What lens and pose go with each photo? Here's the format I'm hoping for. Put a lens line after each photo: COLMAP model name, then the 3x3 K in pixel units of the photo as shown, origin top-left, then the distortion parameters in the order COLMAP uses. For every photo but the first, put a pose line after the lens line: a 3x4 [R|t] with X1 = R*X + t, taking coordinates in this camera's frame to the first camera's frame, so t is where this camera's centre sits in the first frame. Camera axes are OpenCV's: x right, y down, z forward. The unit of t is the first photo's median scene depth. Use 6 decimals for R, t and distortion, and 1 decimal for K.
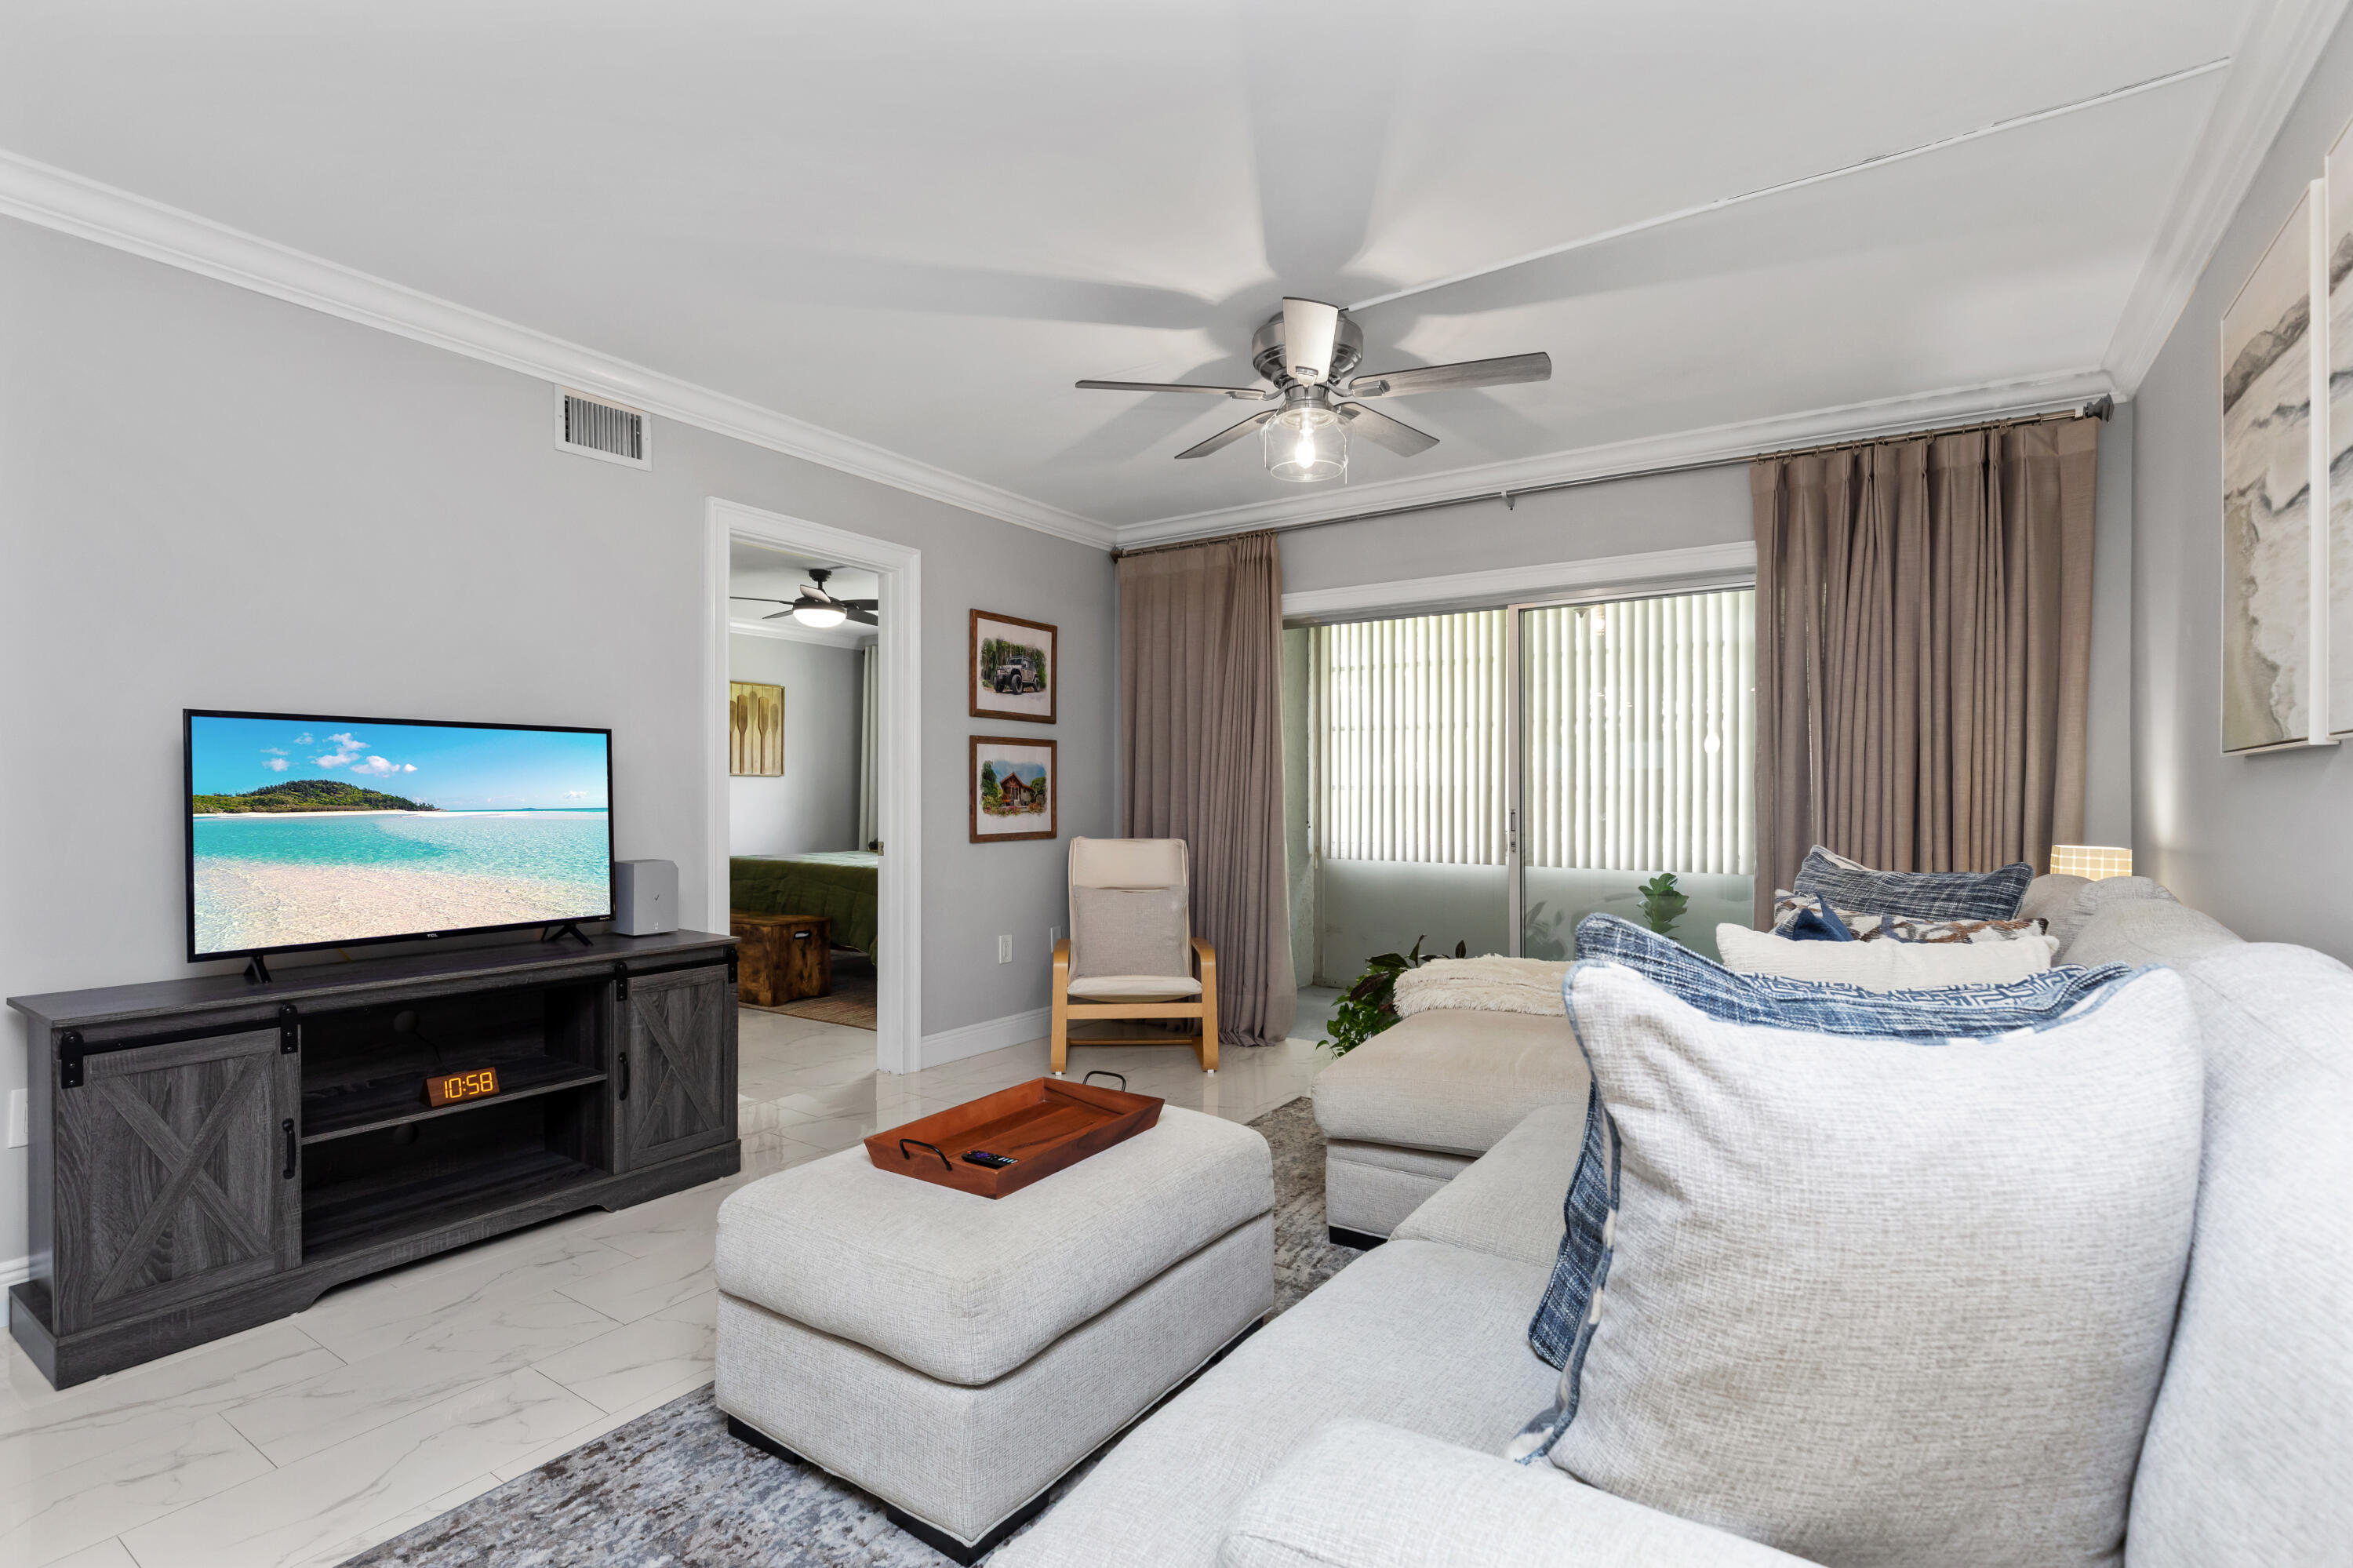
lens RADIAL K [[1098.1, 0, 1173.1], [0, 1098.1, 797.6], [0, 0, 1]] dist [0.000209, 0.000099]
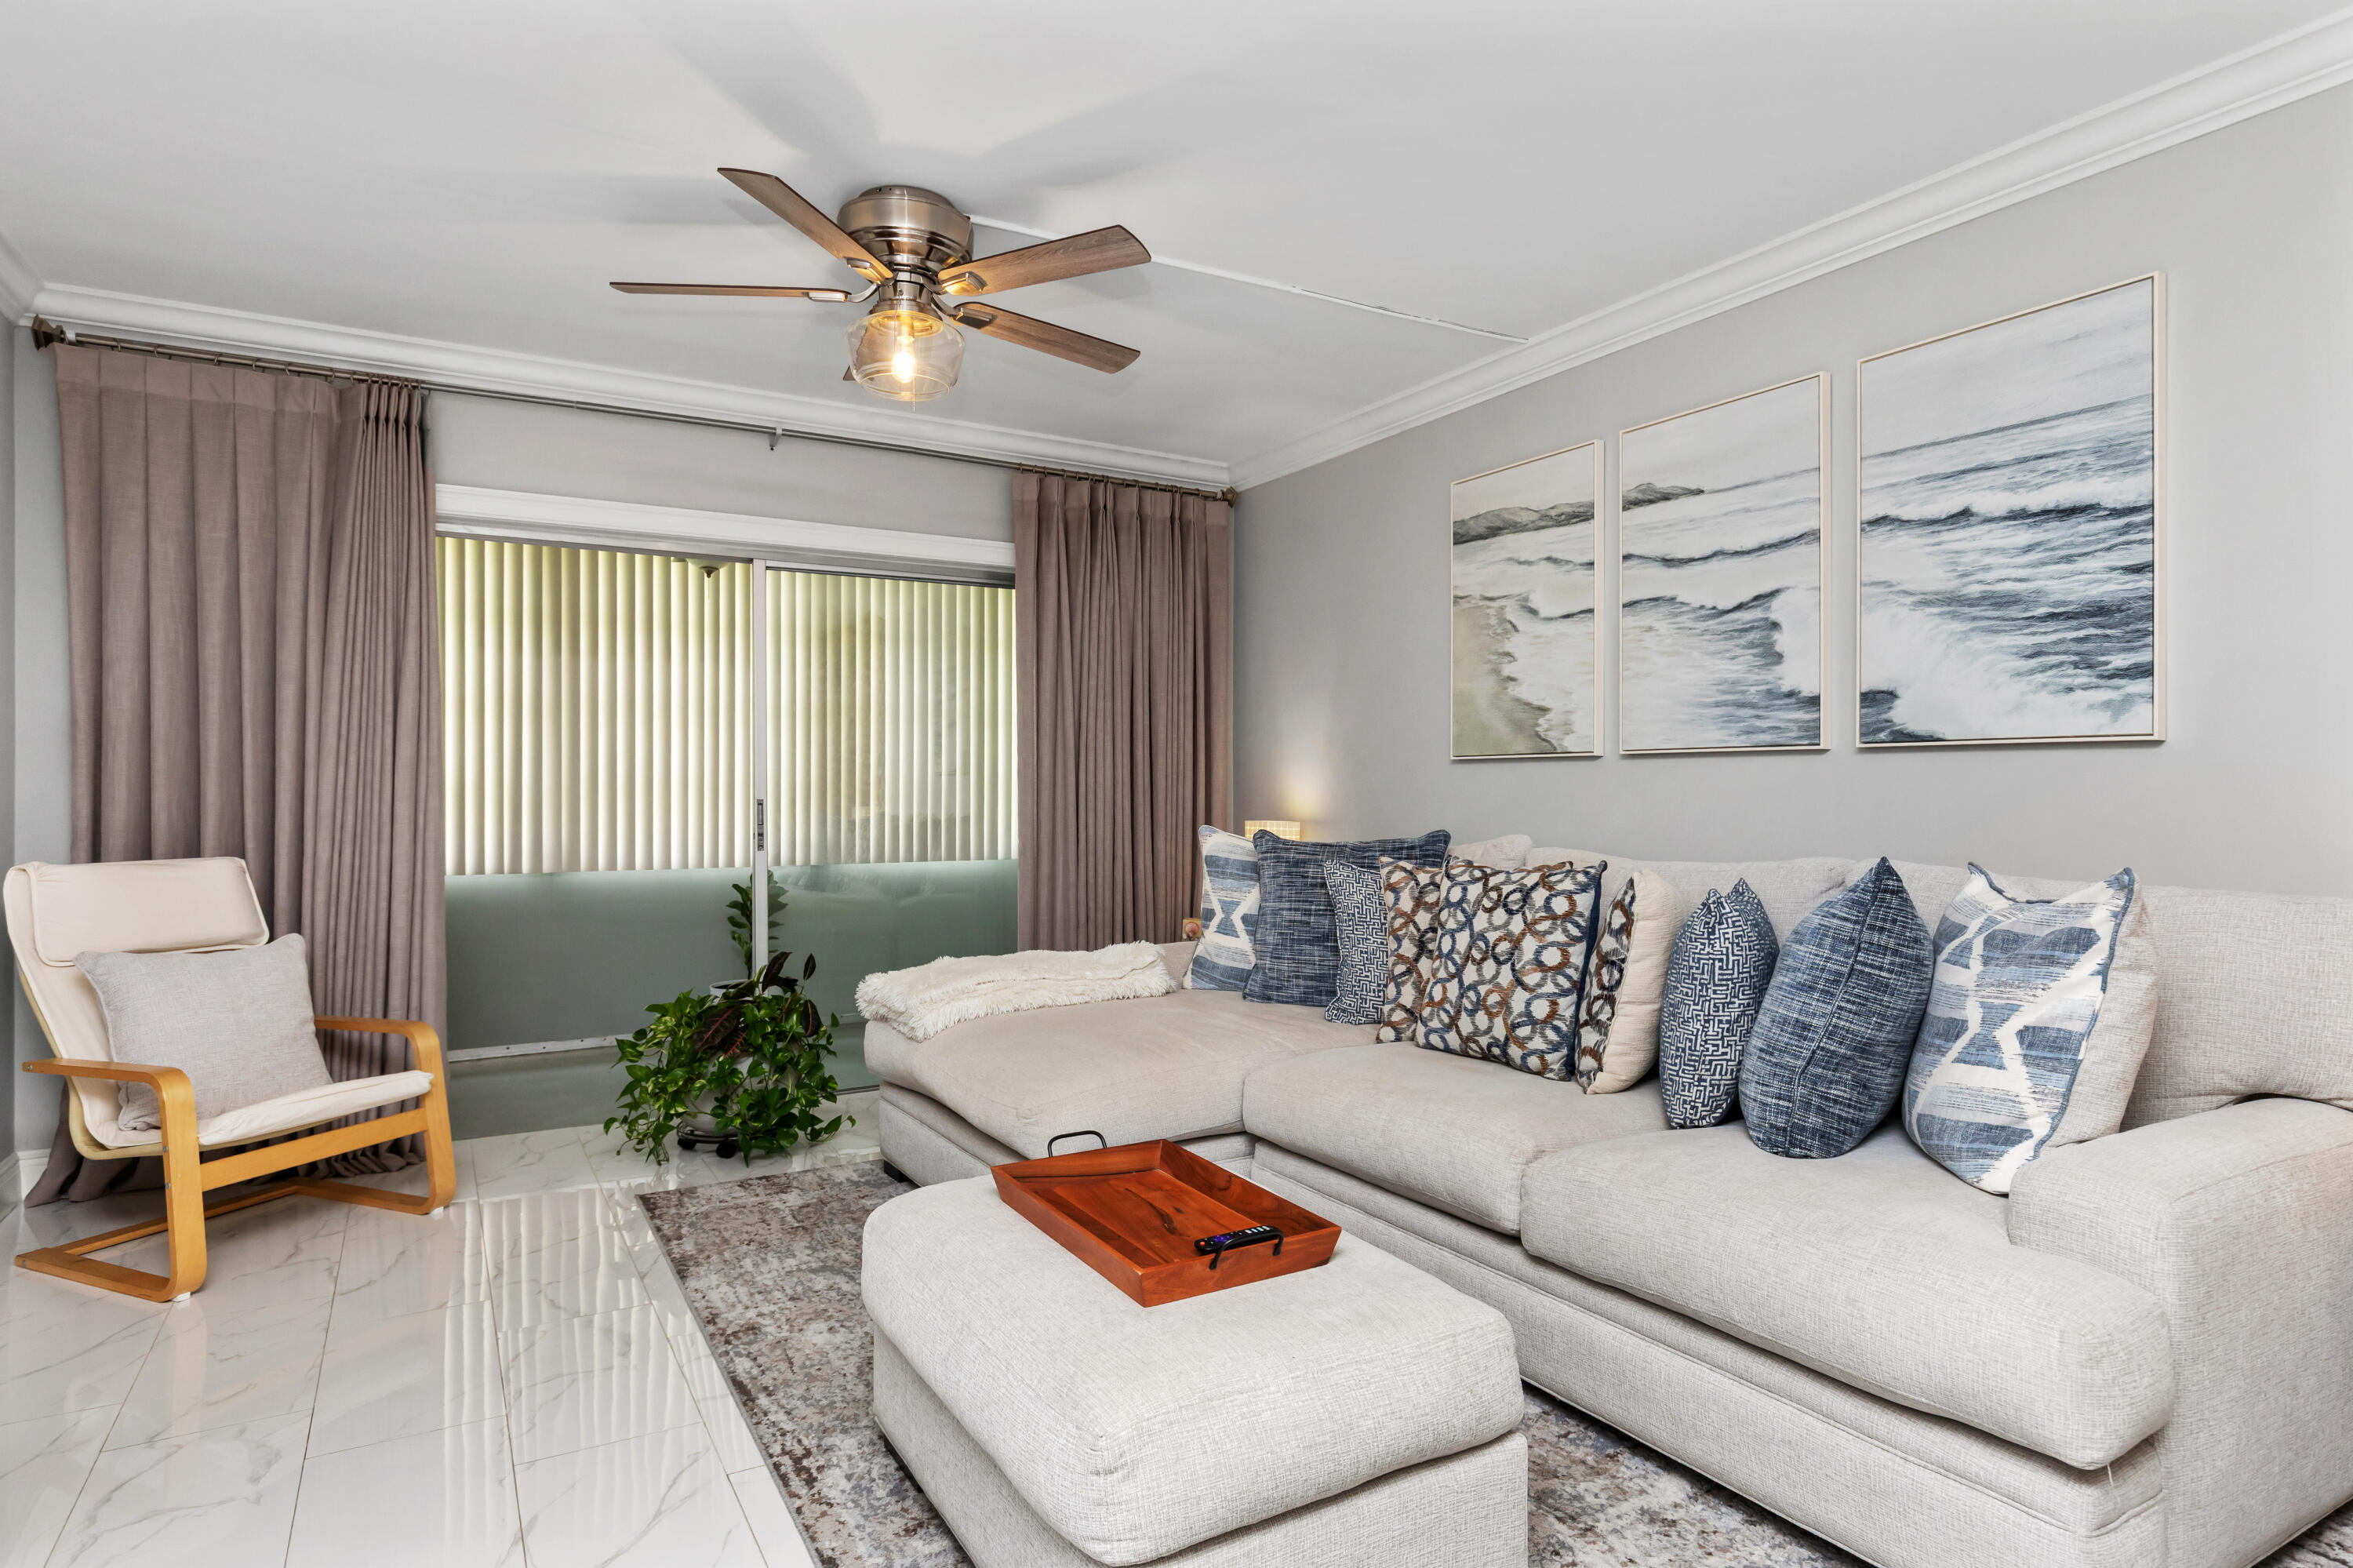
lens RADIAL K [[1285.6, 0, 1173.2], [0, 1285.6, 783.3], [0, 0, 1]] dist [0.001857, 0.000490]
pose [[0.442817, 0.000184, 0.896612, -0.543005], [0.000719, 1.000000, -0.000560, -0.001437], [-0.896612, 0.000893, 0.442817, 0.330619]]
